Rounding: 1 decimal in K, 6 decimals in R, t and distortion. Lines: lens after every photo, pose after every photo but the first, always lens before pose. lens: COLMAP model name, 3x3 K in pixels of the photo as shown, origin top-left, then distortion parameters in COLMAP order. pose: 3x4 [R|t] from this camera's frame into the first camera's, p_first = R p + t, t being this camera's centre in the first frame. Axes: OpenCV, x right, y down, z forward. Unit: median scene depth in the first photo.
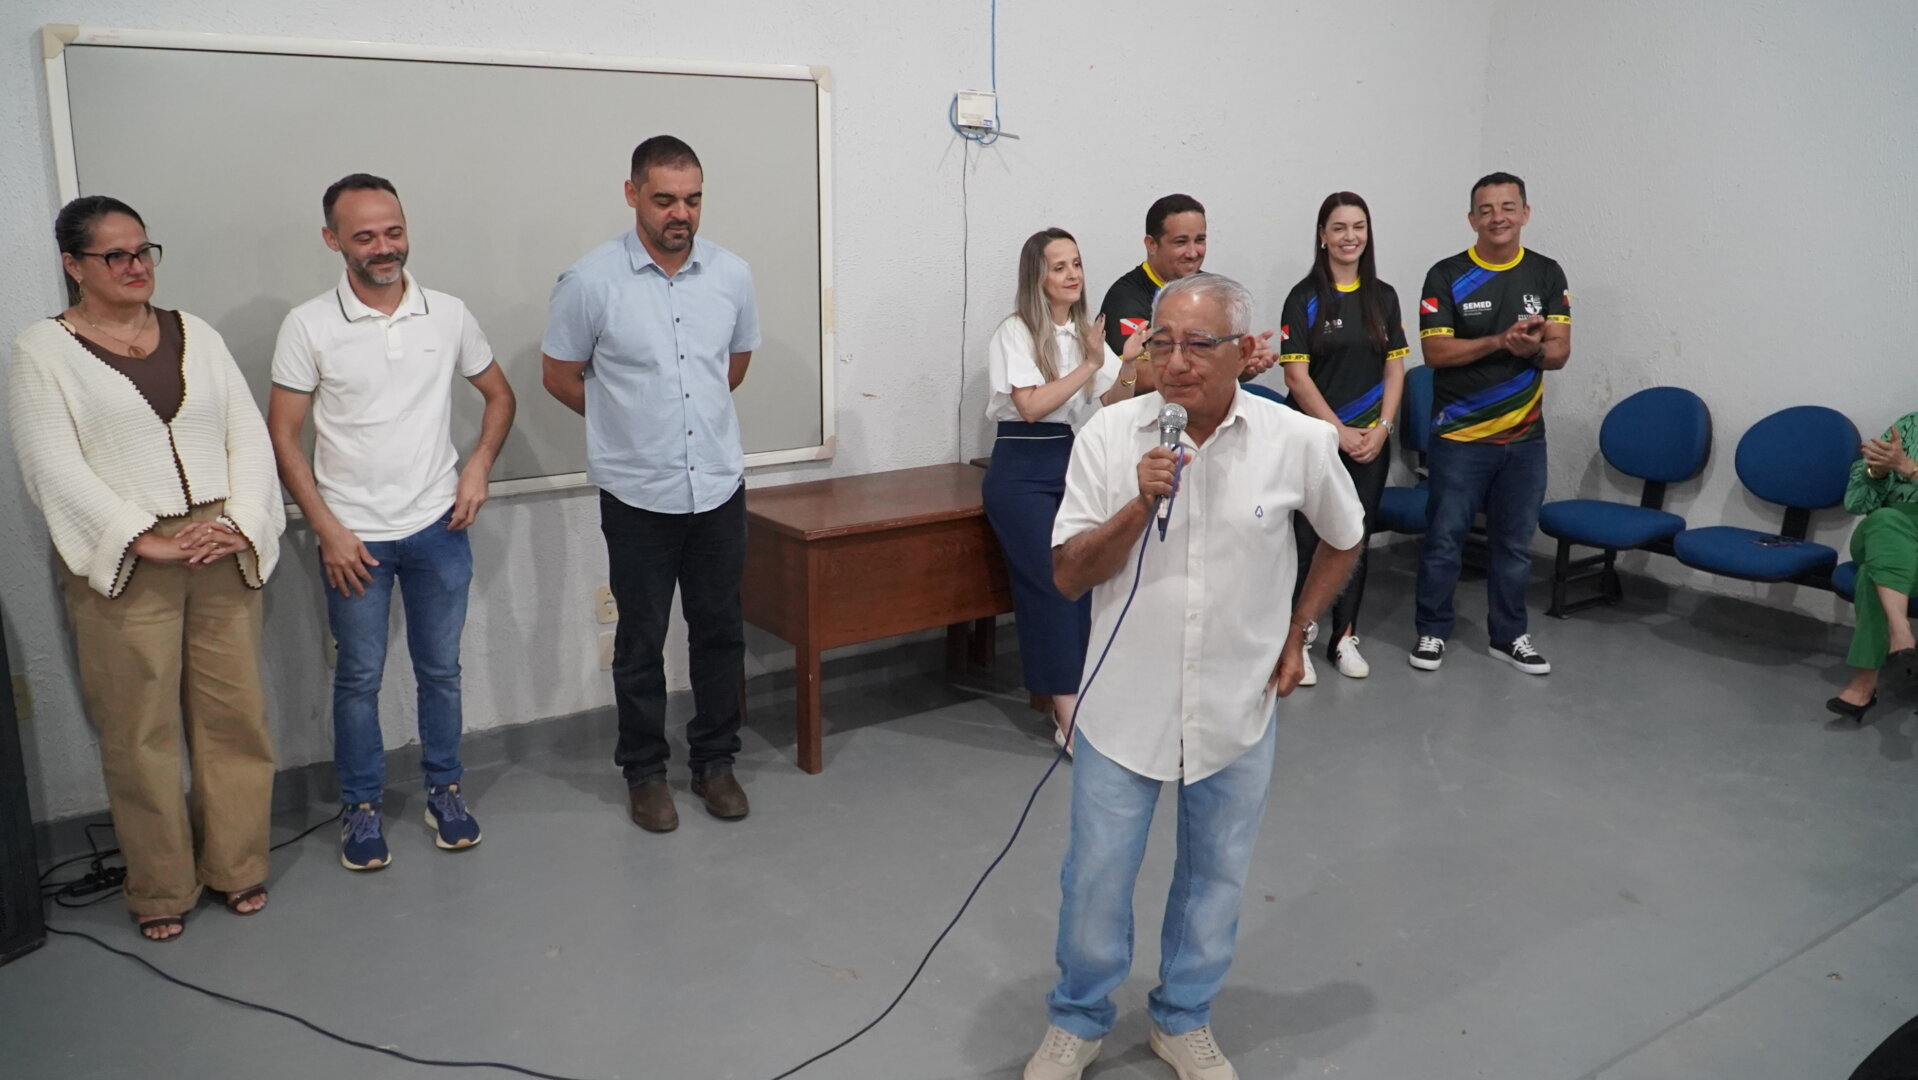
lens RADIAL K [[1468.7, 0, 959.0], [0, 1468.7, 540.0], [0, 0, 1]] dist [-0.055920, 0.001171]
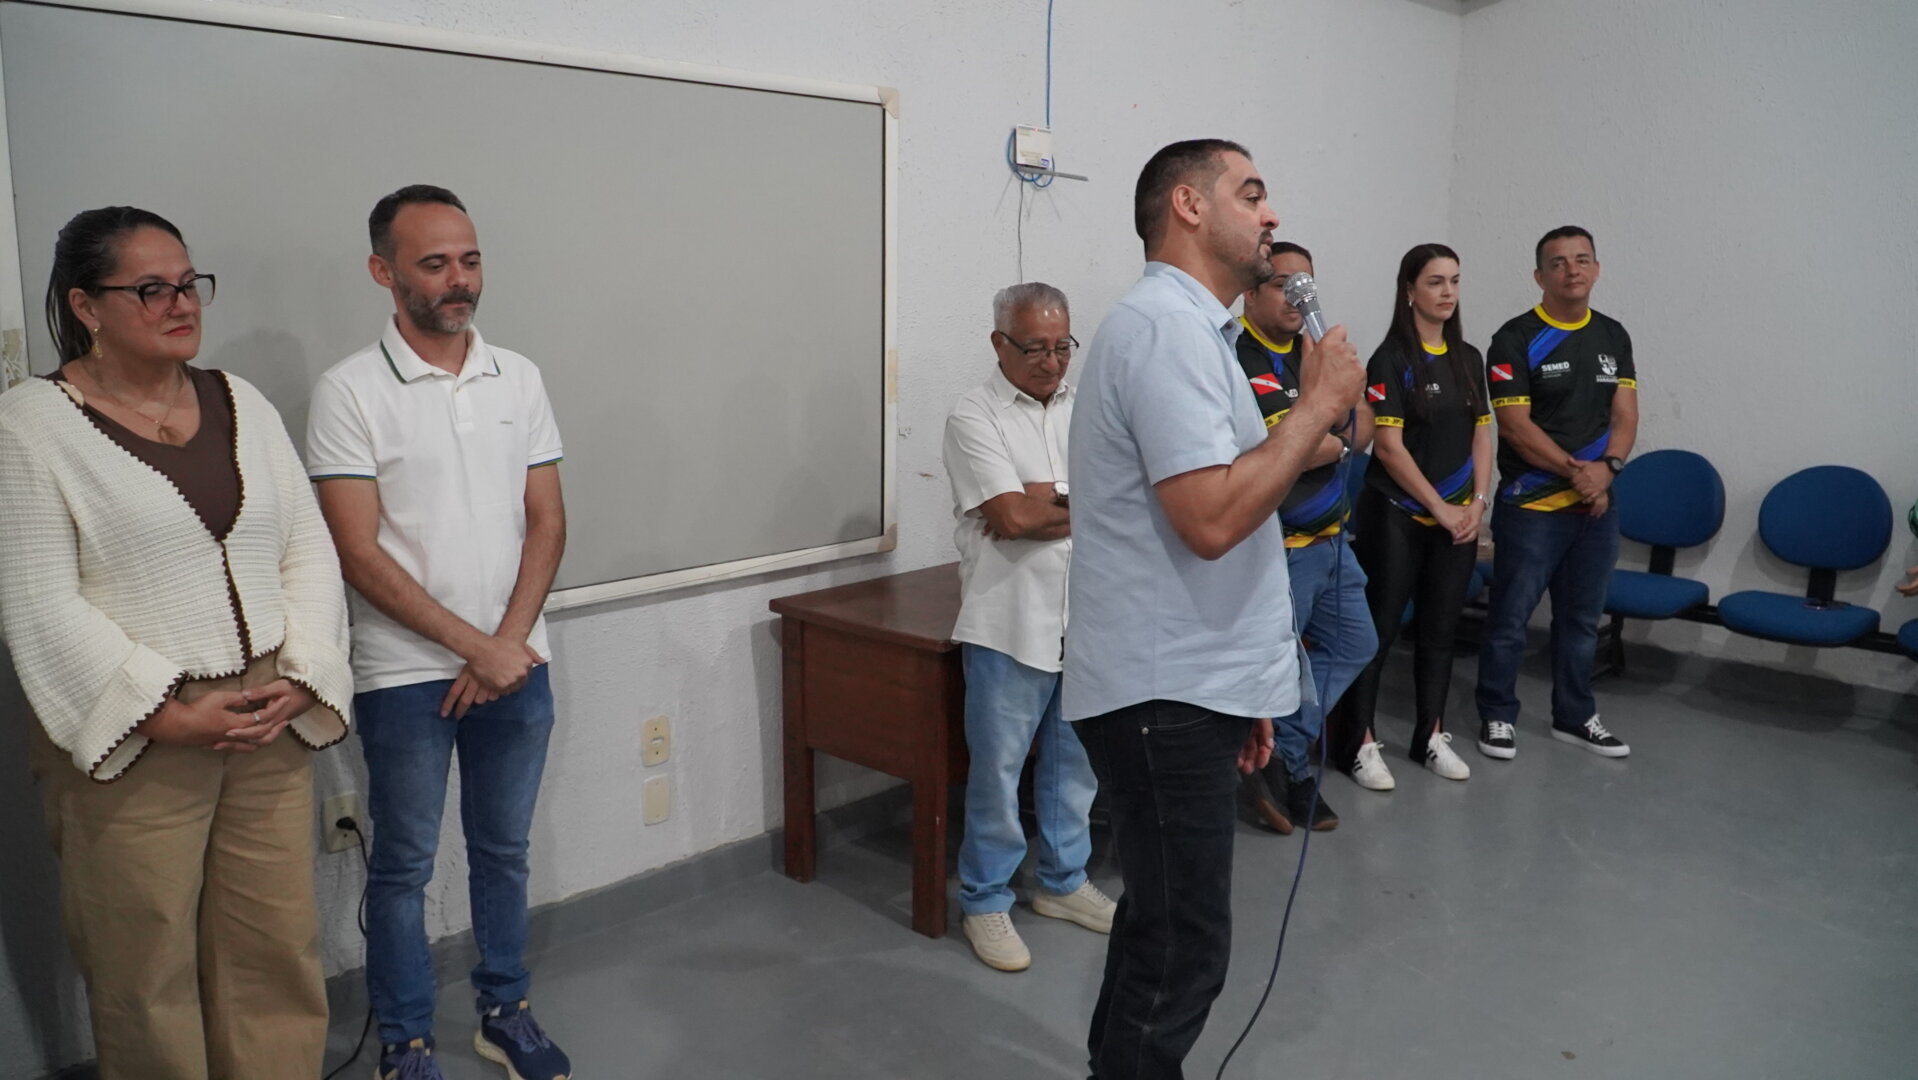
lens RADIAL K [[1468.7, 0, 959.0], [0, 1468.7, 540.0], [0, 0, 1]] dist [-0.055920, 0.001171]
pose [[0.982832, -0.026578, 0.182579, -0.197317], [0.035470, 0.998329, -0.045609, -0.021190], [-0.181061, 0.051302, 0.982133, 0.159709]]
